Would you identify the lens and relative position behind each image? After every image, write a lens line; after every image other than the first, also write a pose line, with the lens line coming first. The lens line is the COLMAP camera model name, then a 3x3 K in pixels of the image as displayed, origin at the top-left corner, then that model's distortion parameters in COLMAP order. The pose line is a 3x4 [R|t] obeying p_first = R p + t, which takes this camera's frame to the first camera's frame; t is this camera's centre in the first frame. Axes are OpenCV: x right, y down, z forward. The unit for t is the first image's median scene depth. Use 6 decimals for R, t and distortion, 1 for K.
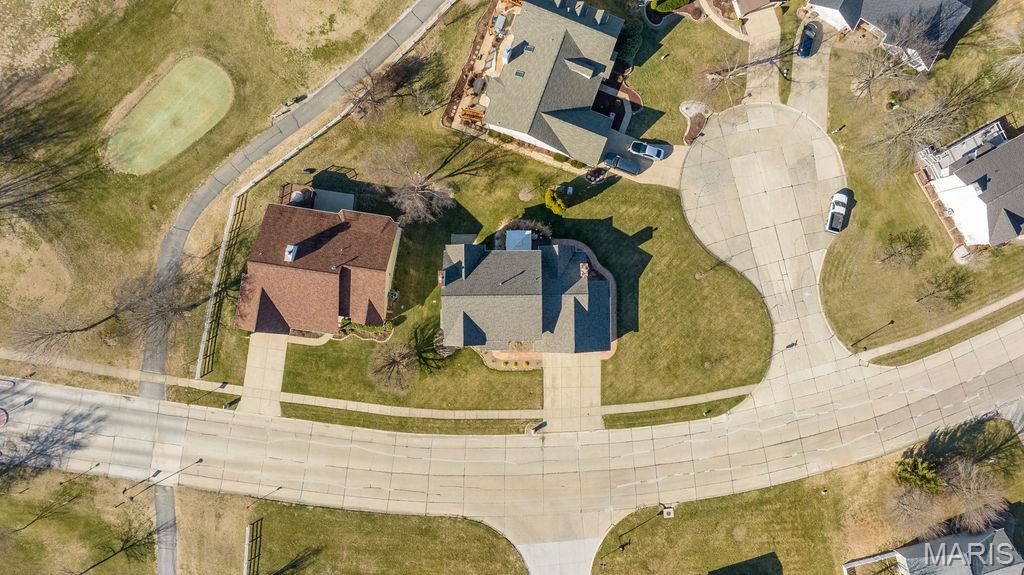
lens RADIAL K [[723.2, 0, 548.9], [0, 723.2, 289.7], [0, 0, 1]] dist [-0.009127, -0.003681]
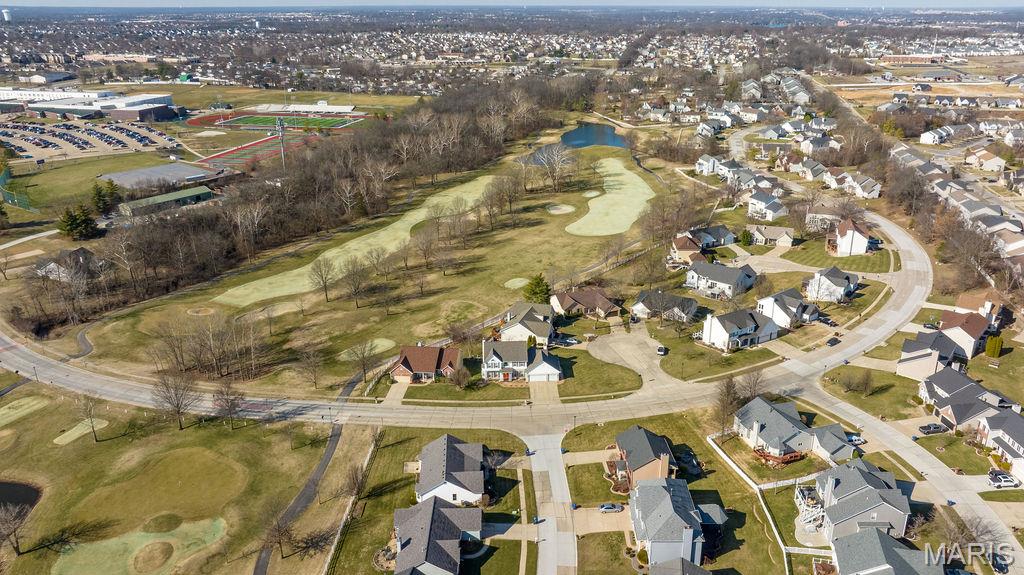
lens RADIAL K [[759.3, 0, 525.9], [0, 759.3, 287.2], [0, 0, 1]] dist [-0.017488, -0.001122]
pose [[0.994782, -0.101916, 0.004580, 0.002090], [0.041067, 0.358946, -0.932454, 2.001587], [0.093388, 0.927777, 0.361259, -0.043952]]
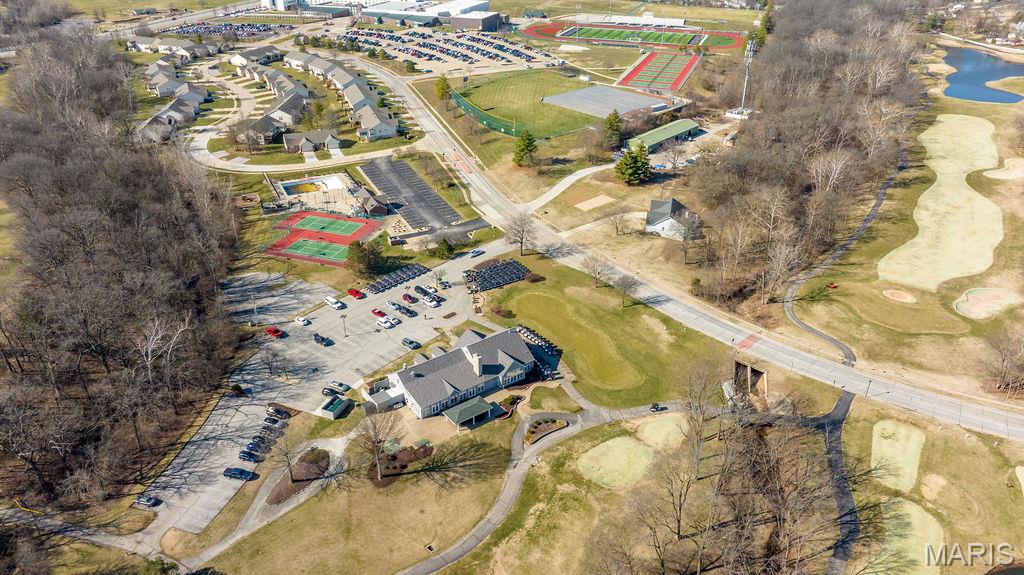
lens RADIAL K [[727.4, 0, 516.8], [0, 727.4, 282.9], [0, 0, 1]] dist [-0.014122, 0.002147]
pose [[0.990125, -0.028887, -0.137182, -2.037546], [-0.107267, 0.473924, -0.874008, 1.471118], [0.090261, 0.880092, 0.466146, -0.258889]]
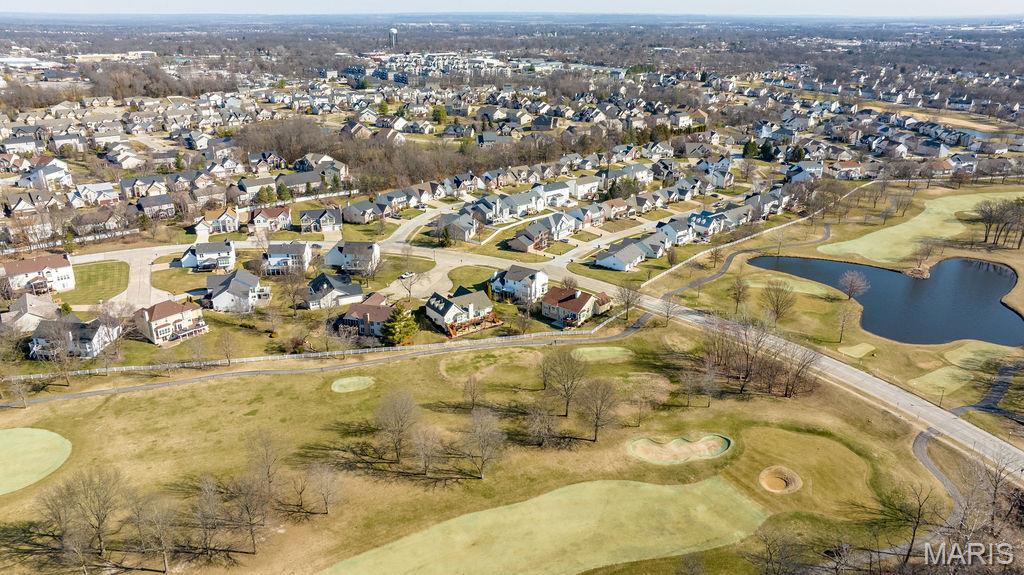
lens RADIAL K [[718.5, 0, 515.9], [0, 718.5, 289.9], [0, 0, 1]] dist [-0.010625, 0.000431]
pose [[-0.826010, -0.289759, 0.483474, -1.339355], [0.557173, -0.290027, 0.778102, -2.106262], [-0.085242, 0.912099, 0.401011, -0.098119]]
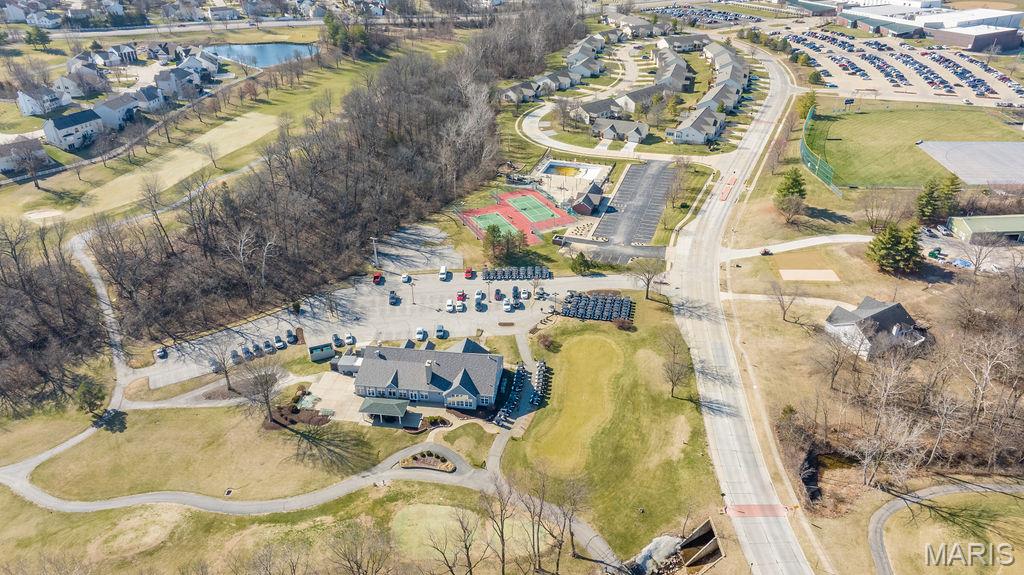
lens RADIAL K [[718.5, 0, 515.9], [0, 718.5, 289.9], [0, 0, 1]] dist [-0.010625, 0.000431]
pose [[0.626235, 0.298568, -0.720199, -1.102354], [-0.776744, 0.318410, -0.543401, 0.725004], [0.067077, 0.899707, 0.431310, -0.152025]]
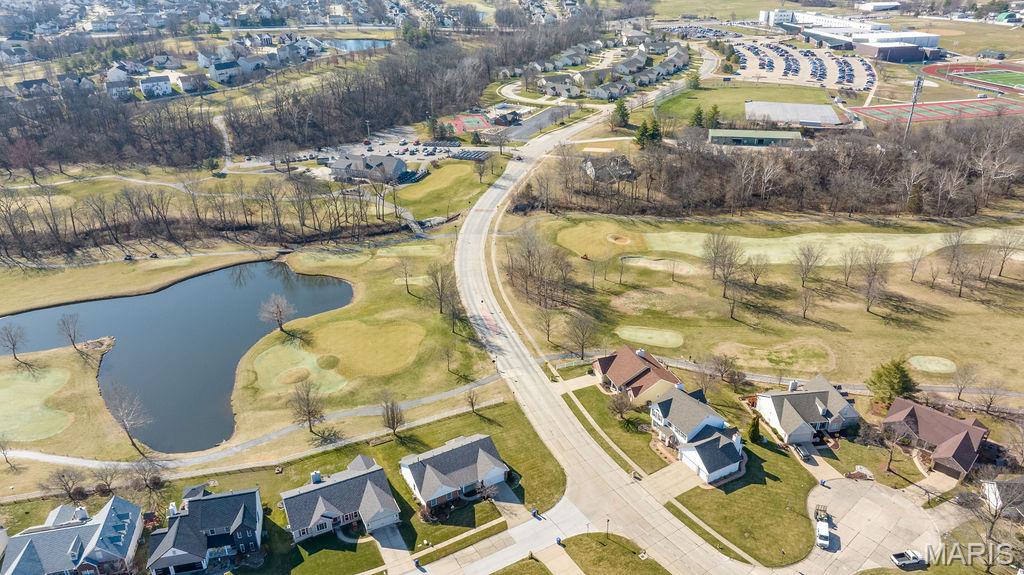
lens RADIAL K [[718.5, 0, 520.9], [0, 718.5, 287.3], [0, 0, 1]] dist [0.000111, -0.041764]
pose [[0.475547, 0.306838, -0.824443, 1.009649], [-0.878182, 0.220448, -0.424499, 0.970481], [0.051494, 0.925880, 0.374293, 0.031931]]
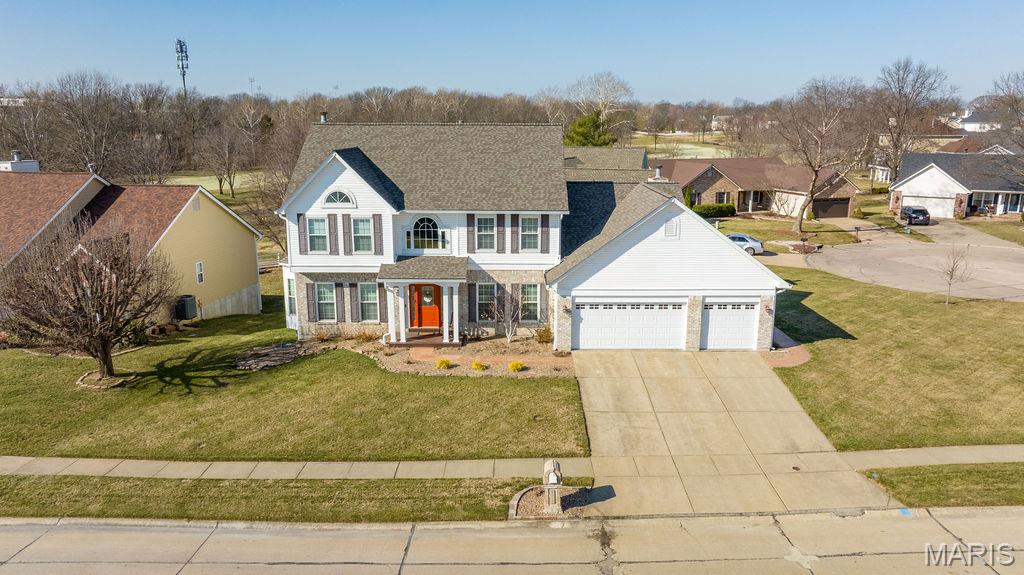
lens RADIAL K [[727.4, 0, 516.8], [0, 727.4, 282.9], [0, 0, 1]] dist [-0.014122, 0.002147]
pose [[0.995875, -0.086022, -0.028854, -0.020036], [-0.008374, 0.229511, -0.973270, 0.378380], [0.090345, 0.969497, 0.227844, 0.887395]]
